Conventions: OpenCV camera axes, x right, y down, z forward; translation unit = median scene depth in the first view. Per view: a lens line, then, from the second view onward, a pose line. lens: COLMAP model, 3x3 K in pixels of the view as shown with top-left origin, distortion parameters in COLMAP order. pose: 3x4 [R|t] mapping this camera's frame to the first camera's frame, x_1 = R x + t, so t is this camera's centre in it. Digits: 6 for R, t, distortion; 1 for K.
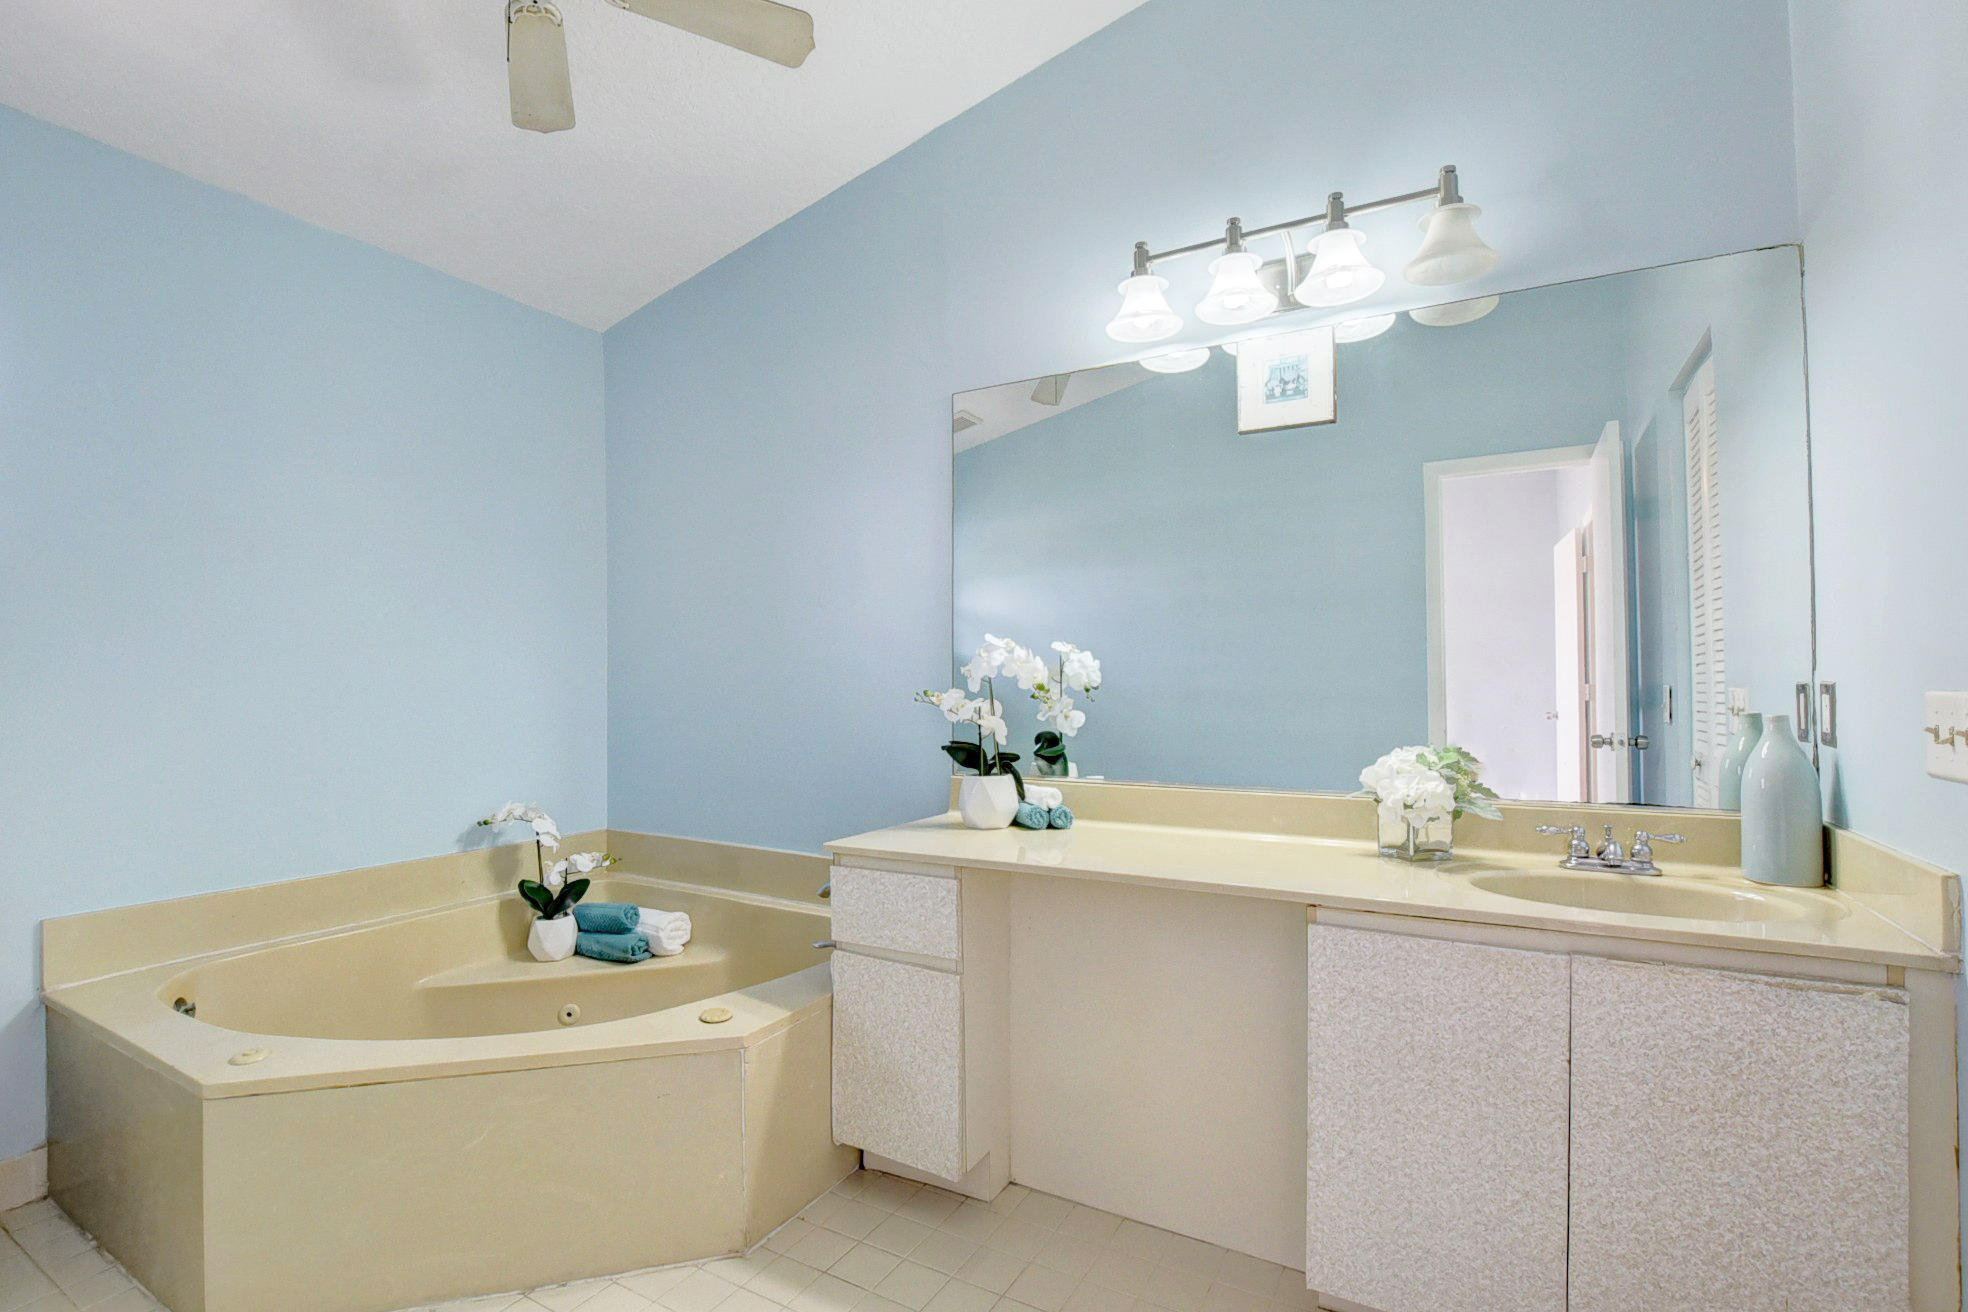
lens RADIAL K [[871.1, 0, 992.5], [0, 871.1, 659.5], [0, 0, 1]] dist [-0.041033, 0.007813]
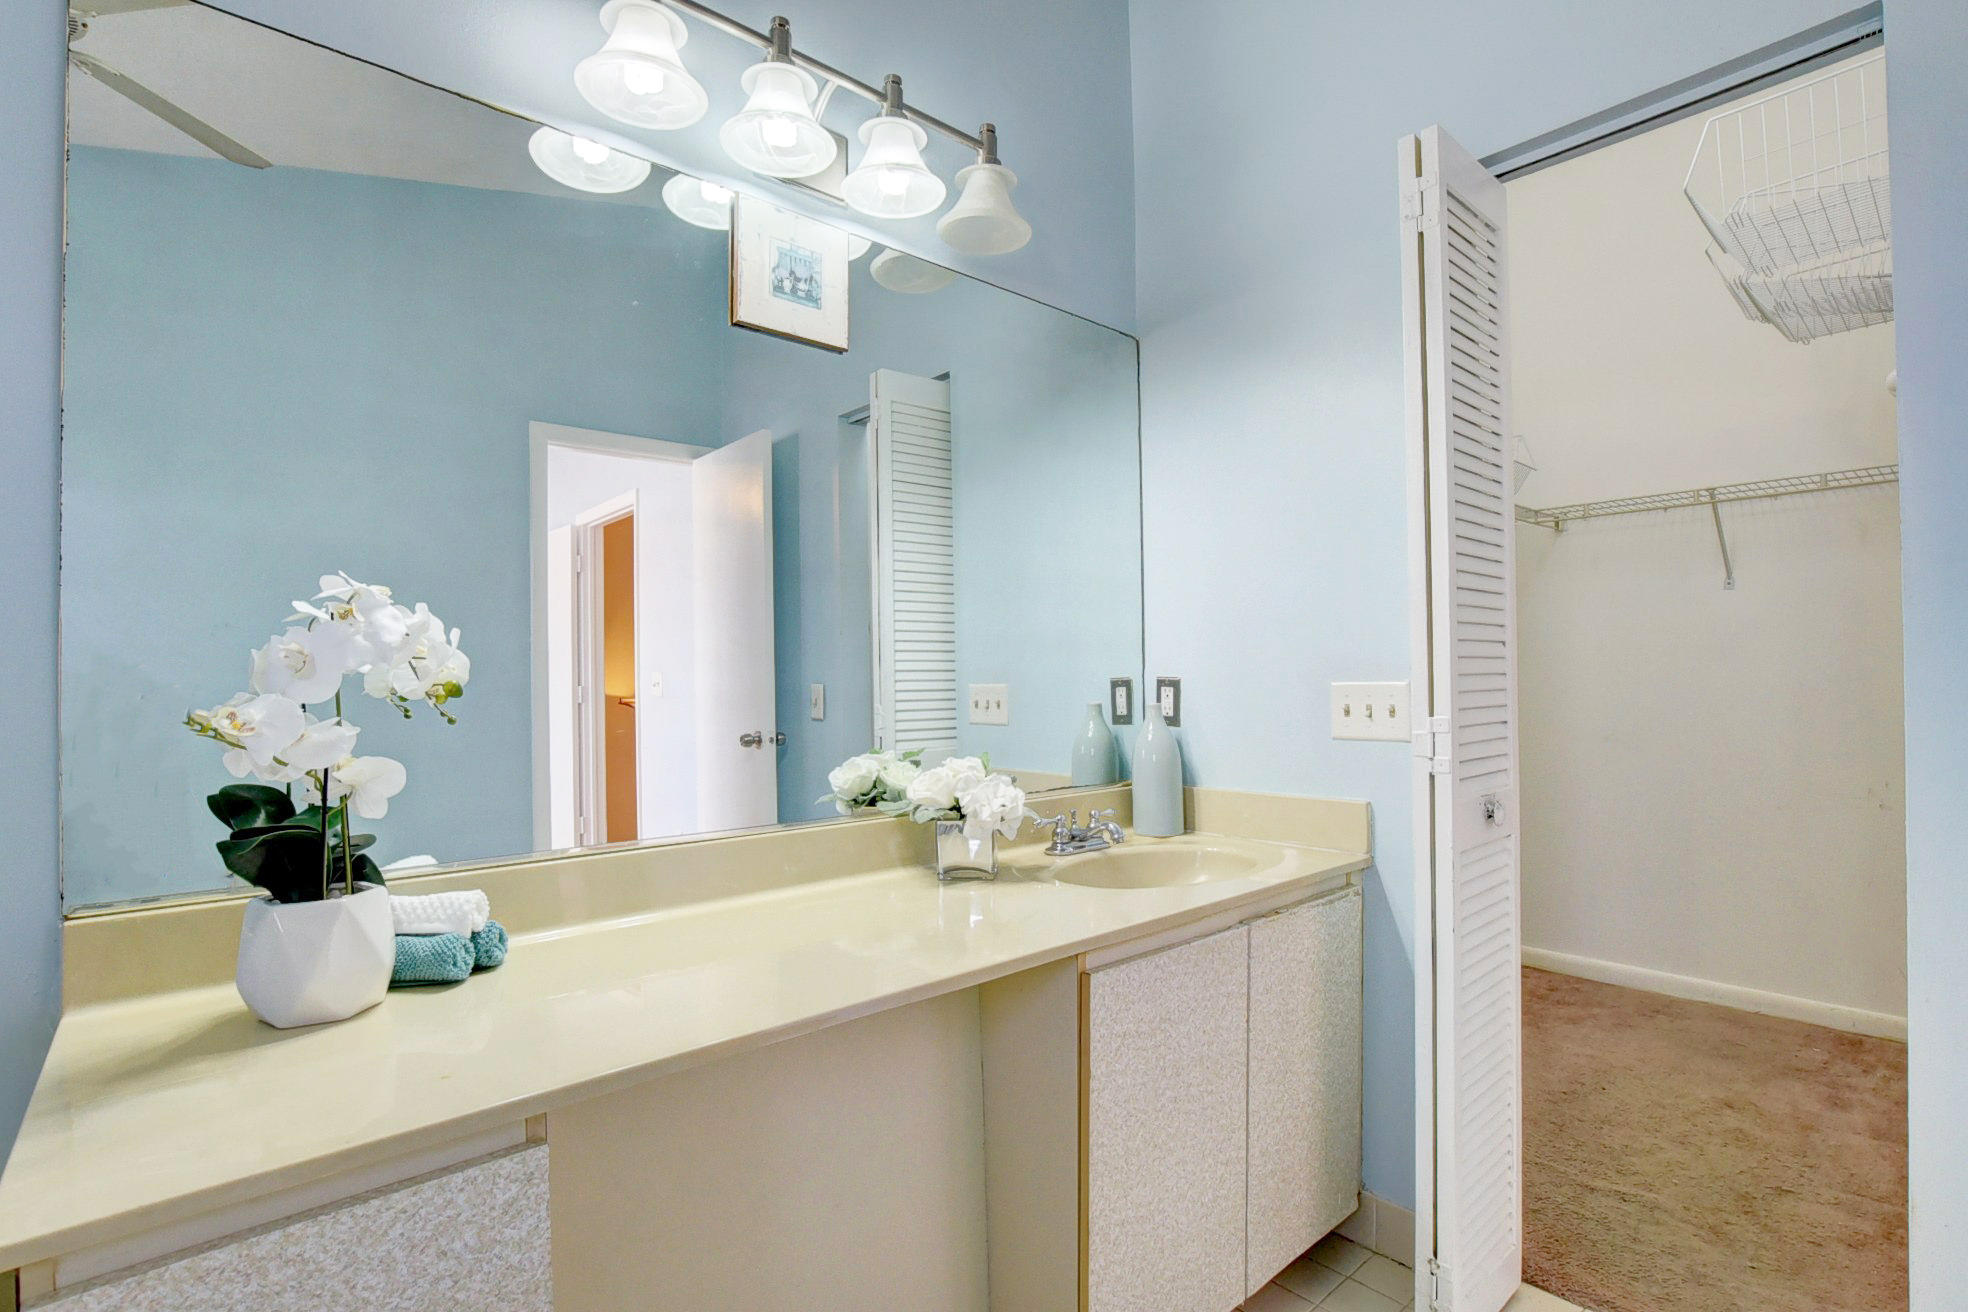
lens RADIAL K [[911.3, 0, 984.1], [0, 911.3, 668.0], [0, 0, 1]] dist [-0.031808, 0.000907]
pose [[0.348181, 0.009737, 0.937377, -0.393892], [-0.014398, 0.999884, -0.005039, 0.020902], [-0.937317, -0.011741, 0.348281, 0.672618]]
